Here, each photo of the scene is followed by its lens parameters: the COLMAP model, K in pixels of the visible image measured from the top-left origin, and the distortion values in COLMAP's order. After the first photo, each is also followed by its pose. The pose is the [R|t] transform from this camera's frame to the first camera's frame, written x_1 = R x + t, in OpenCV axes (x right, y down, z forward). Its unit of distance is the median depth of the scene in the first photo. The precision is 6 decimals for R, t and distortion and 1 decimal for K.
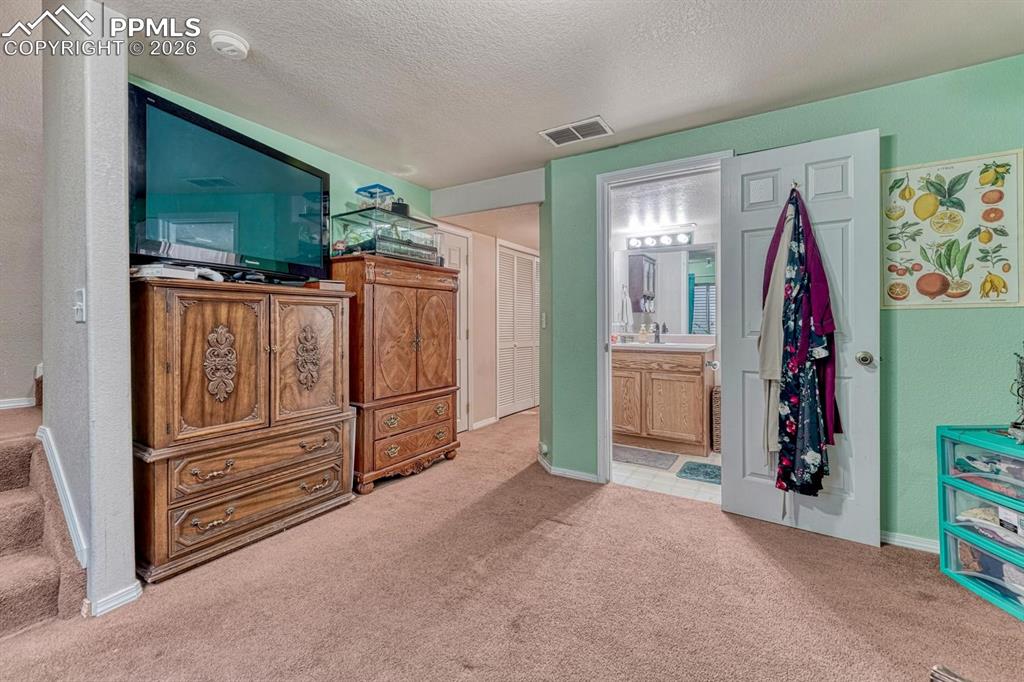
lens RADIAL K [[418.2, 0, 508.2], [0, 418.2, 319.4], [0, 0, 1]] dist [0.004372, 0.000527]
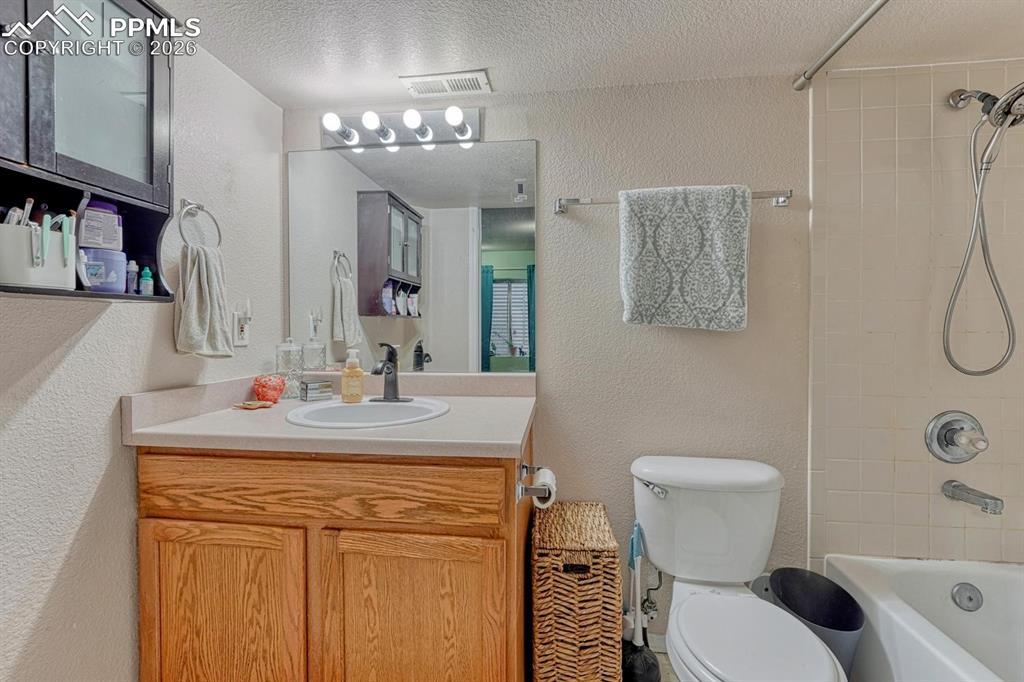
lens RADIAL K [[424.8, 0, 510.9], [0, 424.8, 331.8], [0, 0, 1]] dist [-0.000487, -0.000003]
pose [[0.898633, -0.006511, 0.438653, 0.317015], [0.000316, 0.999899, 0.014194, -0.009402], [-0.438701, -0.012617, 0.898544, 0.688723]]
